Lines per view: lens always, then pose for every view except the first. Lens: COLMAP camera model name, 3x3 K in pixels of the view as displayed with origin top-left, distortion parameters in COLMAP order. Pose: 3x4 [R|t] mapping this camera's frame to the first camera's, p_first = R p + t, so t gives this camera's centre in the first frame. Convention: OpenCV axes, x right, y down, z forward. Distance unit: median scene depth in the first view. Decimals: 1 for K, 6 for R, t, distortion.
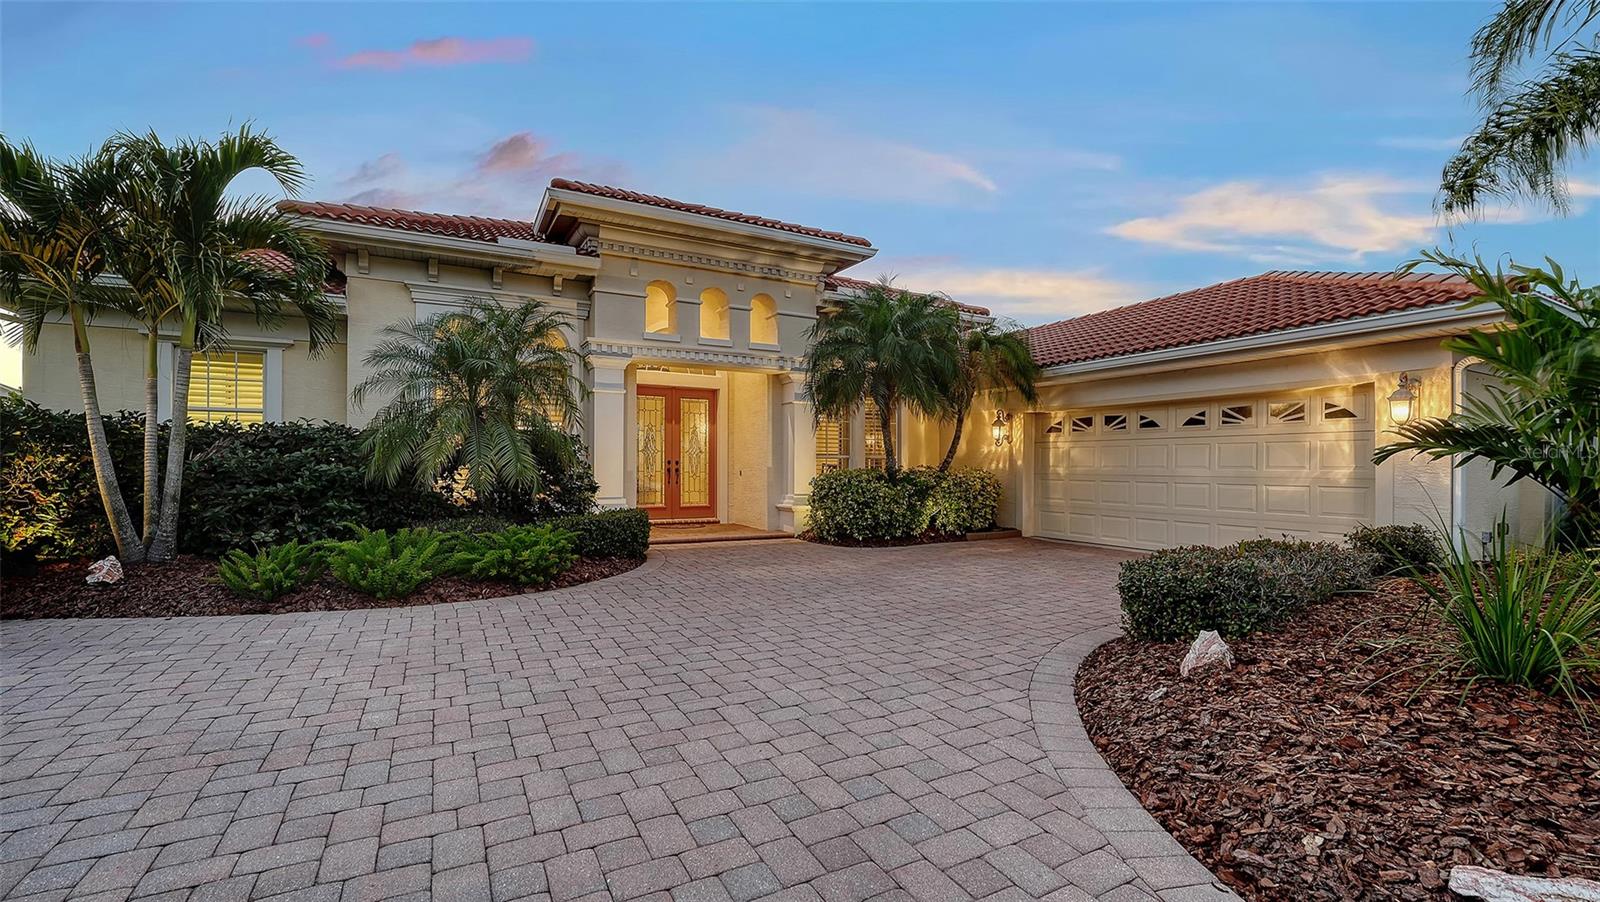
lens RADIAL K [[658.3, 0, 801.9], [0, 658.3, 461.8], [0, 0, 1]] dist [-0.025850, 0.000069]
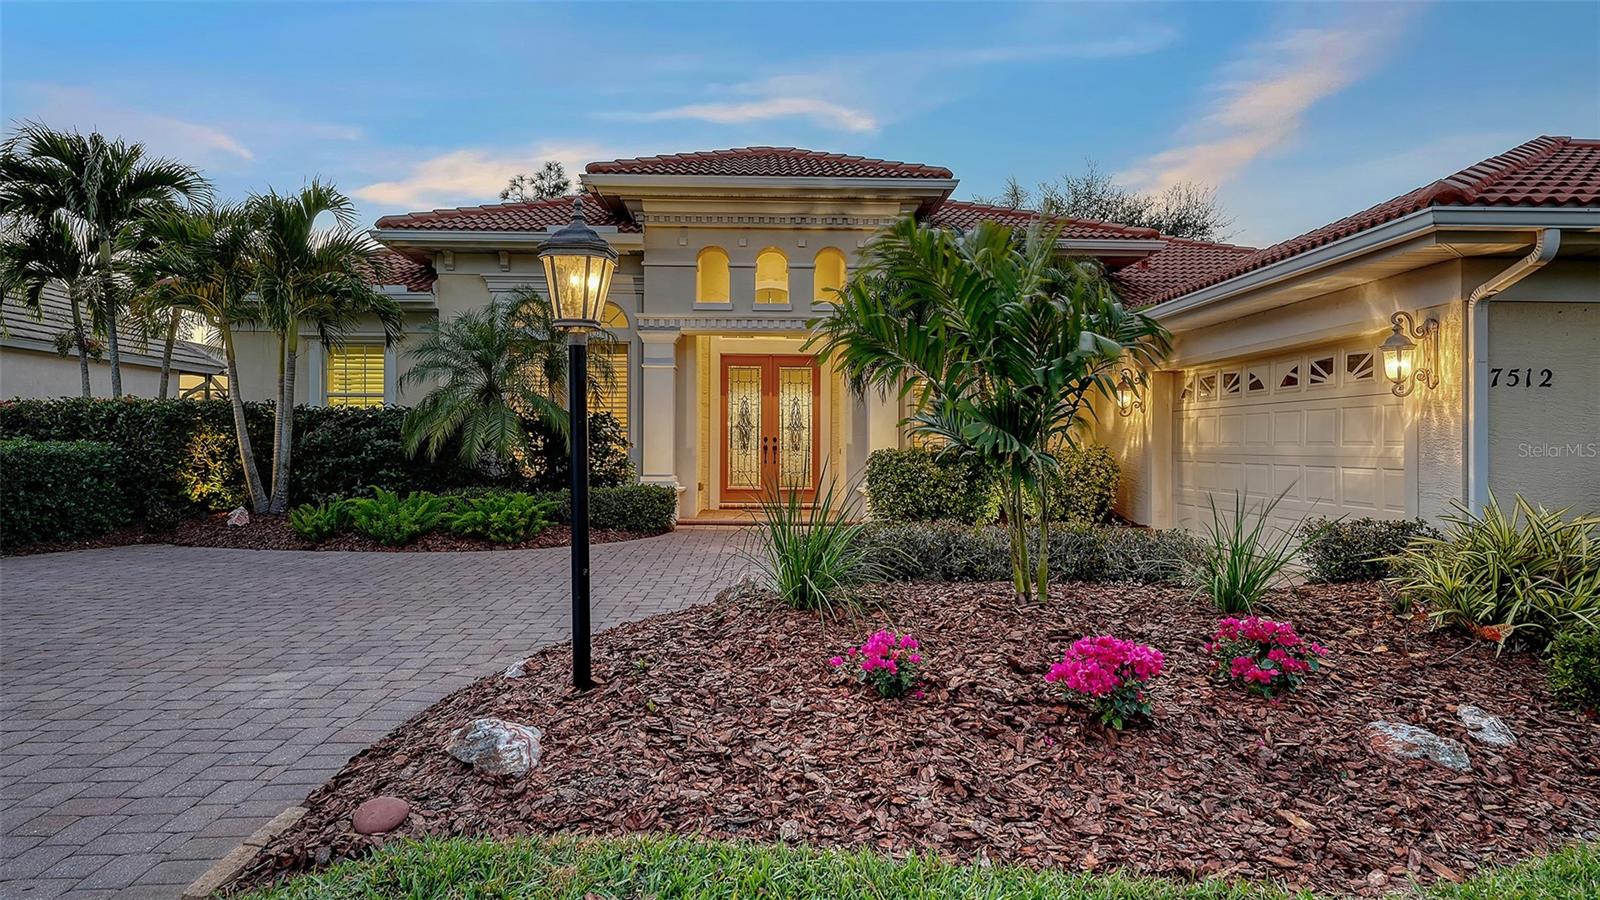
lens RADIAL K [[957.3, 0, 800.2], [0, 957.3, 441.2], [0, 0, 1]] dist [0.009375, 0.000664]
pose [[0.896005, -0.001527, -0.444042, 0.652983], [0.001643, 0.999999, -0.000123, 0.006128], [0.444042, -0.000619, 0.896006, -0.230825]]
